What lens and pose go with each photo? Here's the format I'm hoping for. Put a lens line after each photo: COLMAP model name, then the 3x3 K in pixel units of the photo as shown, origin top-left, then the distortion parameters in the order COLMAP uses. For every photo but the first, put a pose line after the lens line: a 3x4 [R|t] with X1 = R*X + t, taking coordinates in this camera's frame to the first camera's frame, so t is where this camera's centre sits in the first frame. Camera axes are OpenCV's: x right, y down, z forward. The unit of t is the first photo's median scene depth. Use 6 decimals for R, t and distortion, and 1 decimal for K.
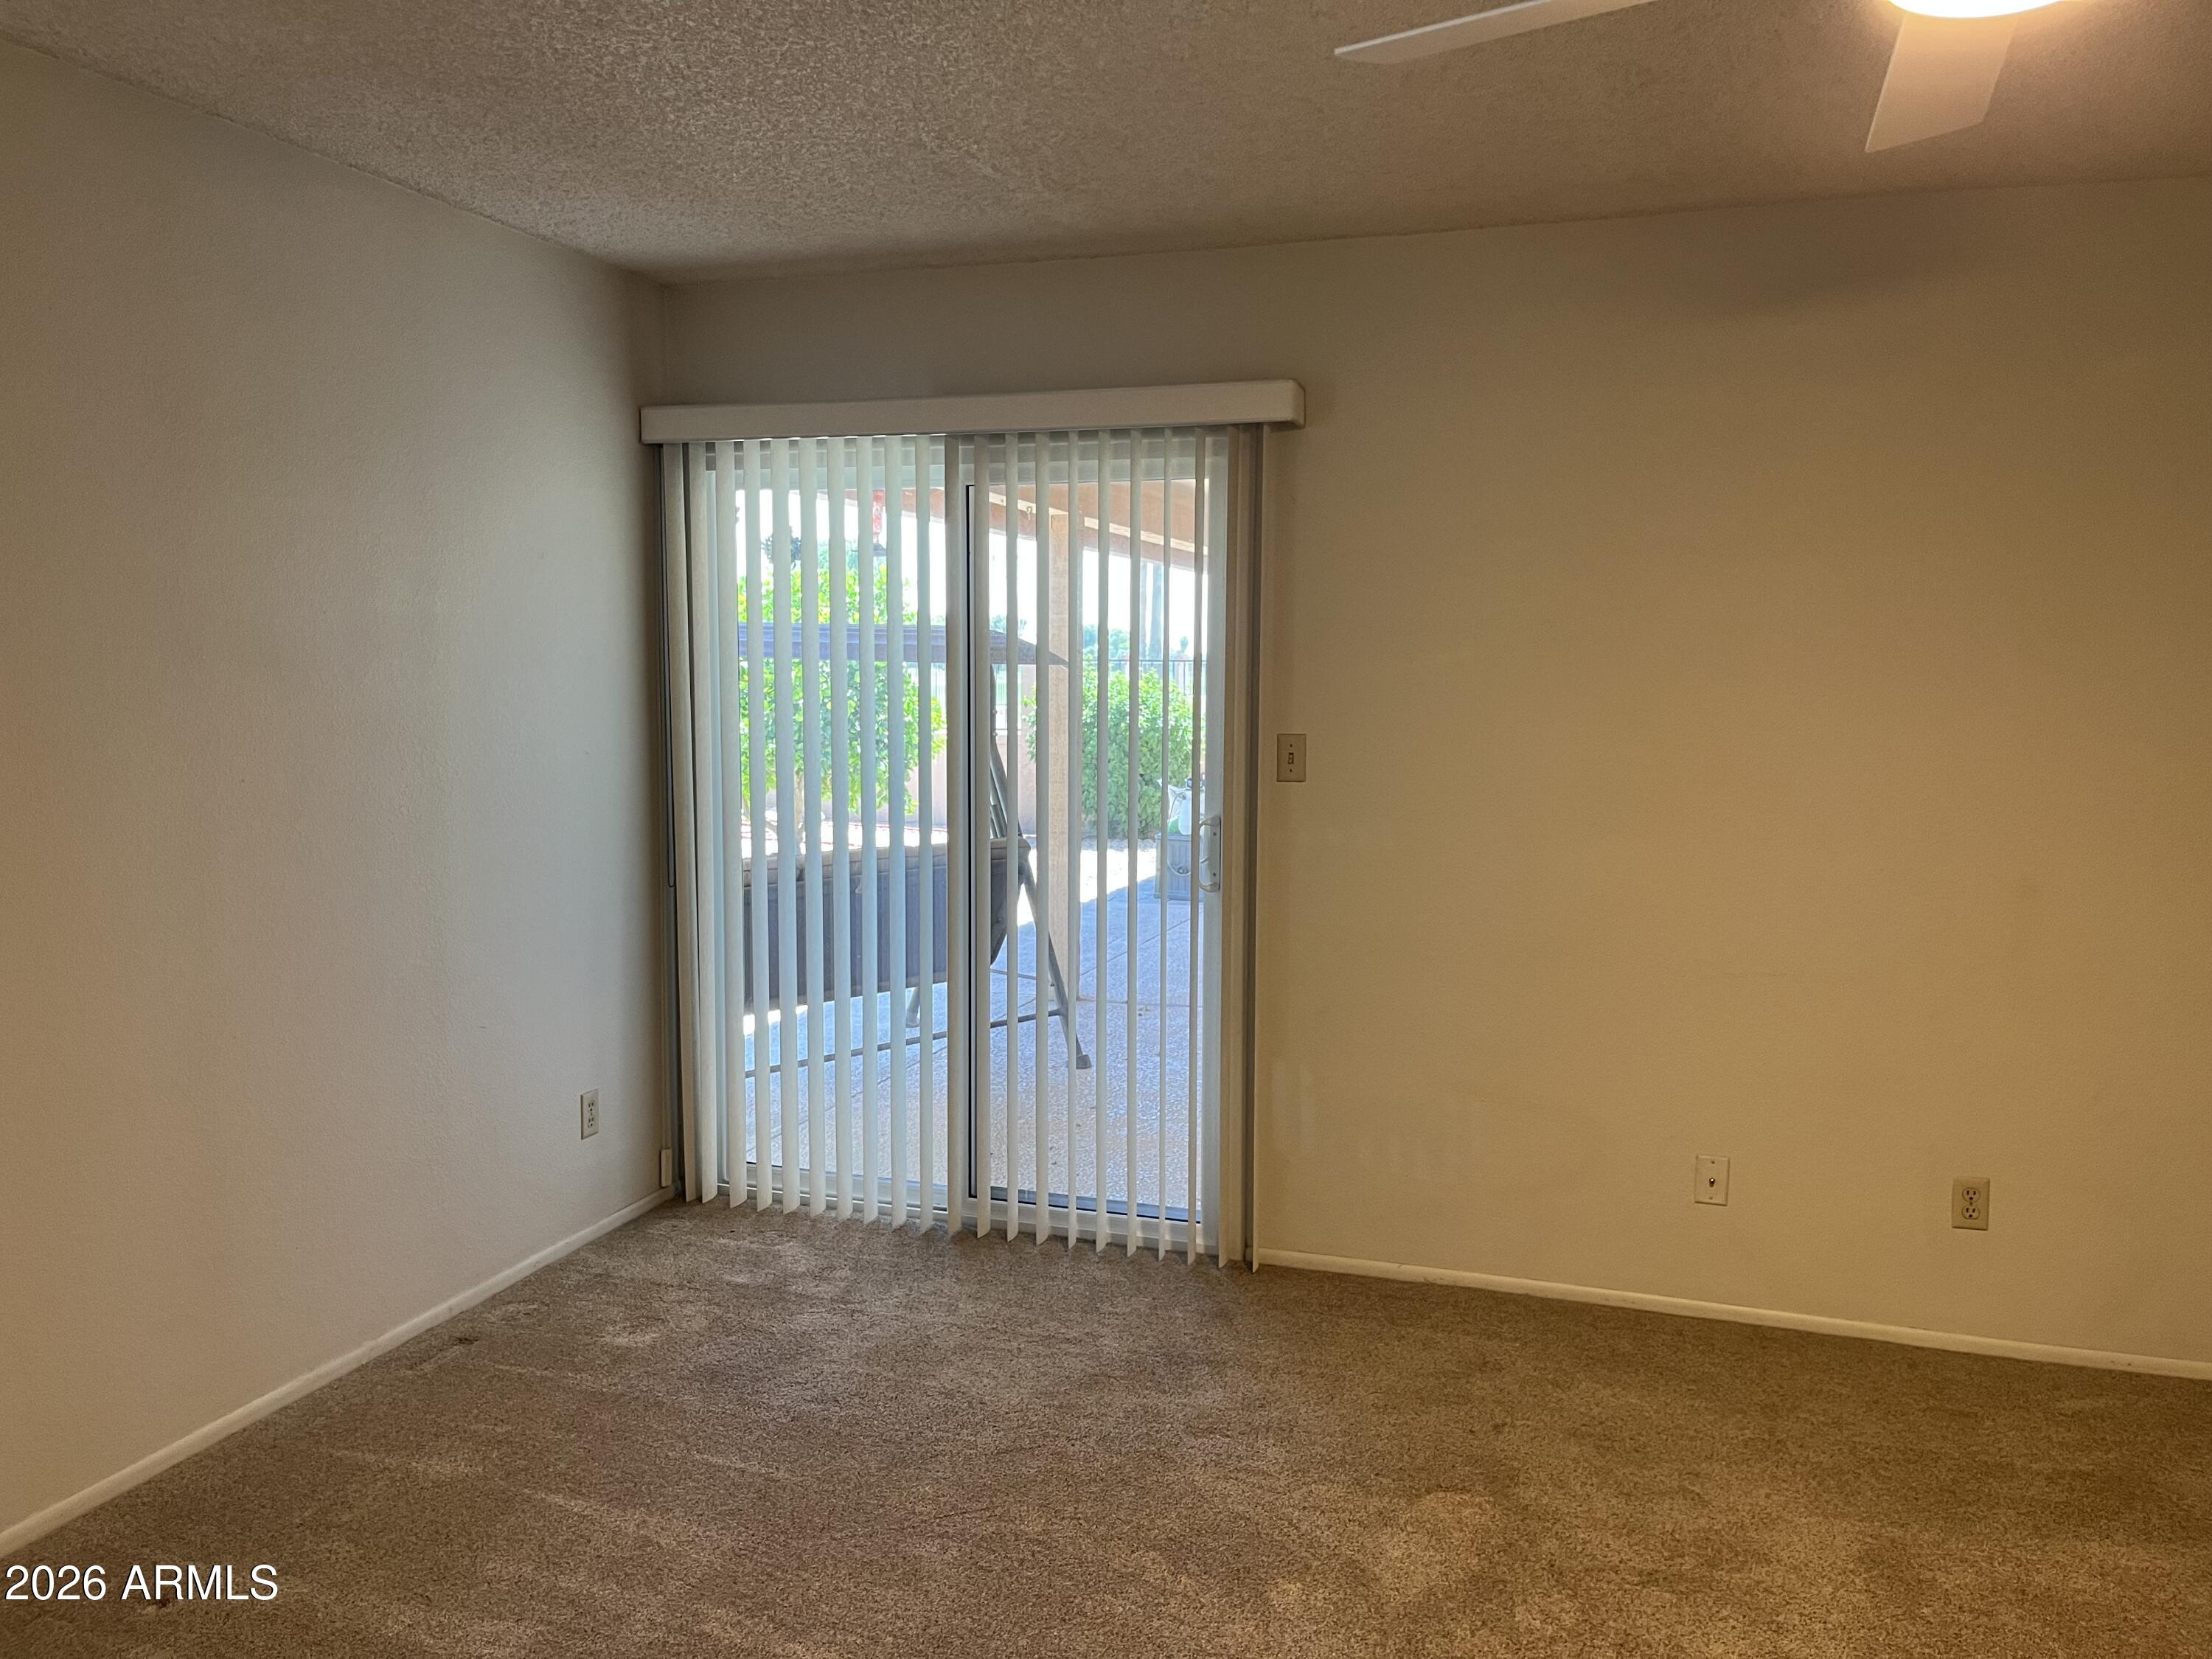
lens RADIAL K [[1683.7, 0, 1104.7], [0, 1683.7, 821.1], [0, 0, 1]] dist [0.066907, -0.088952]
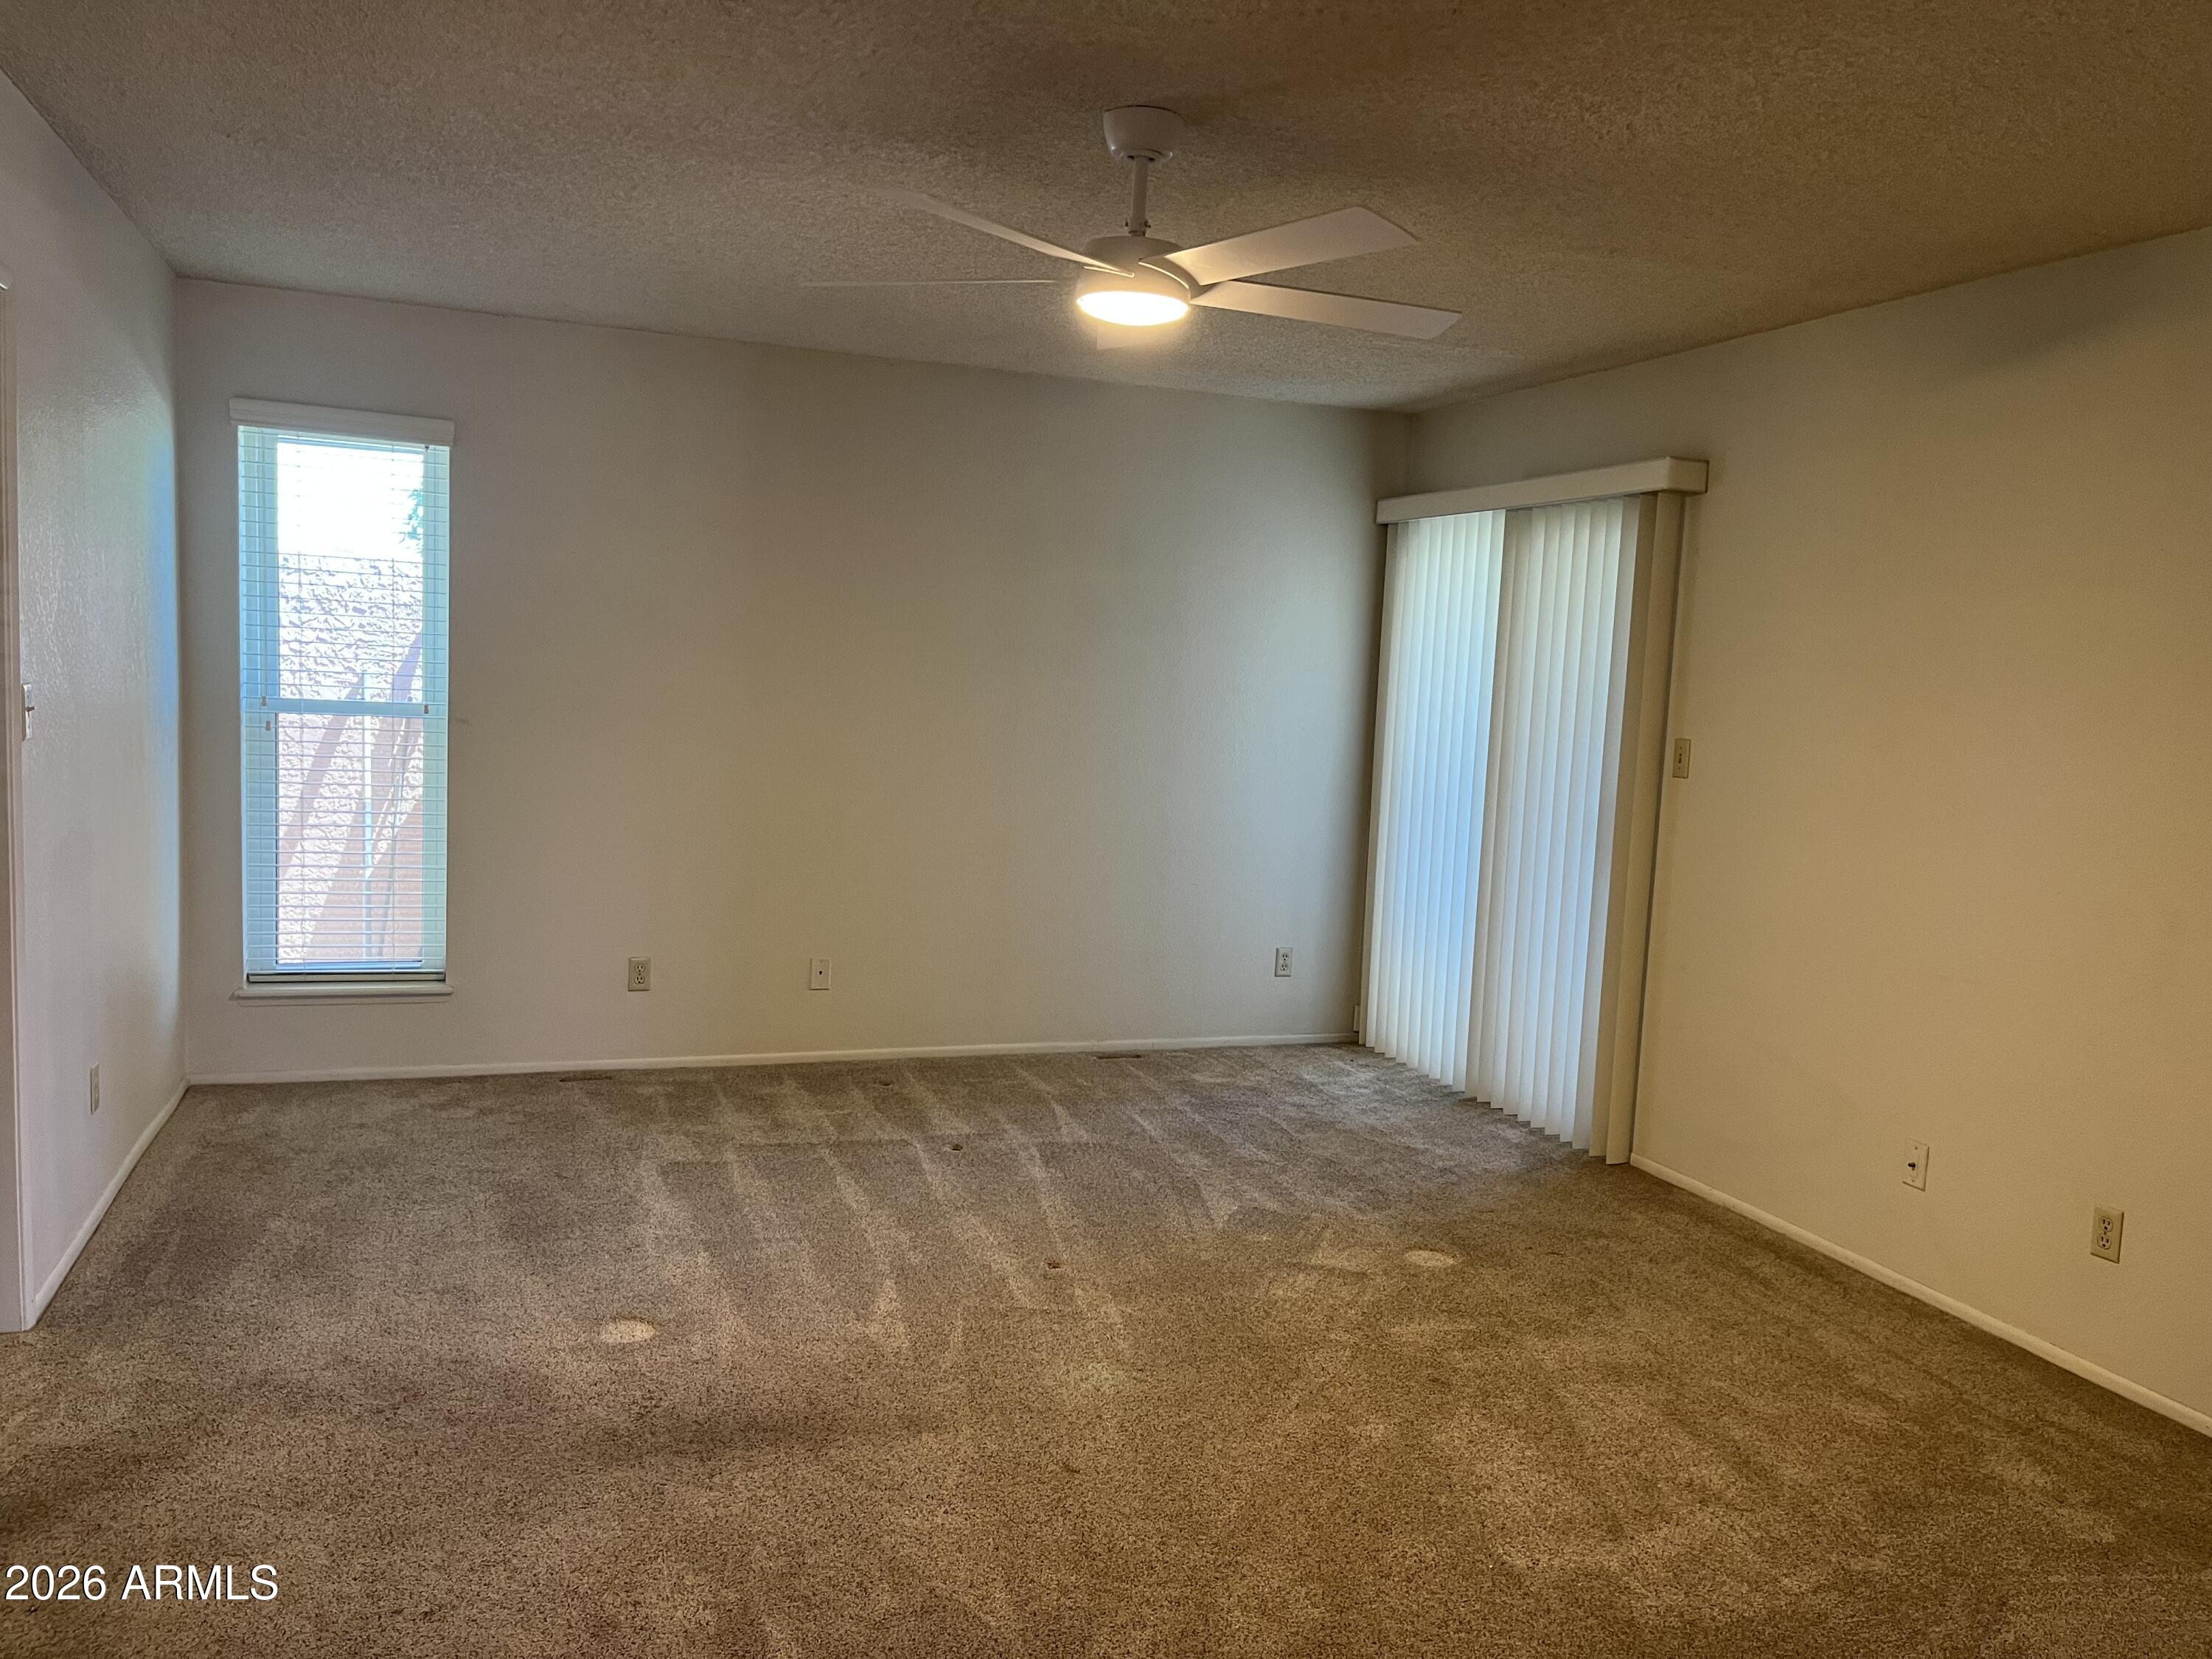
lens RADIAL K [[1683.7, 0, 1101.8], [0, 1683.7, 835.3], [0, 0, 1]] dist [0.066907, -0.088952]
pose [[0.613303, 0.101868, -0.783251, 0.822860], [-0.115039, 0.992594, 0.039017, 0.018597], [0.781425, 0.066175, 0.620480, -0.091955]]
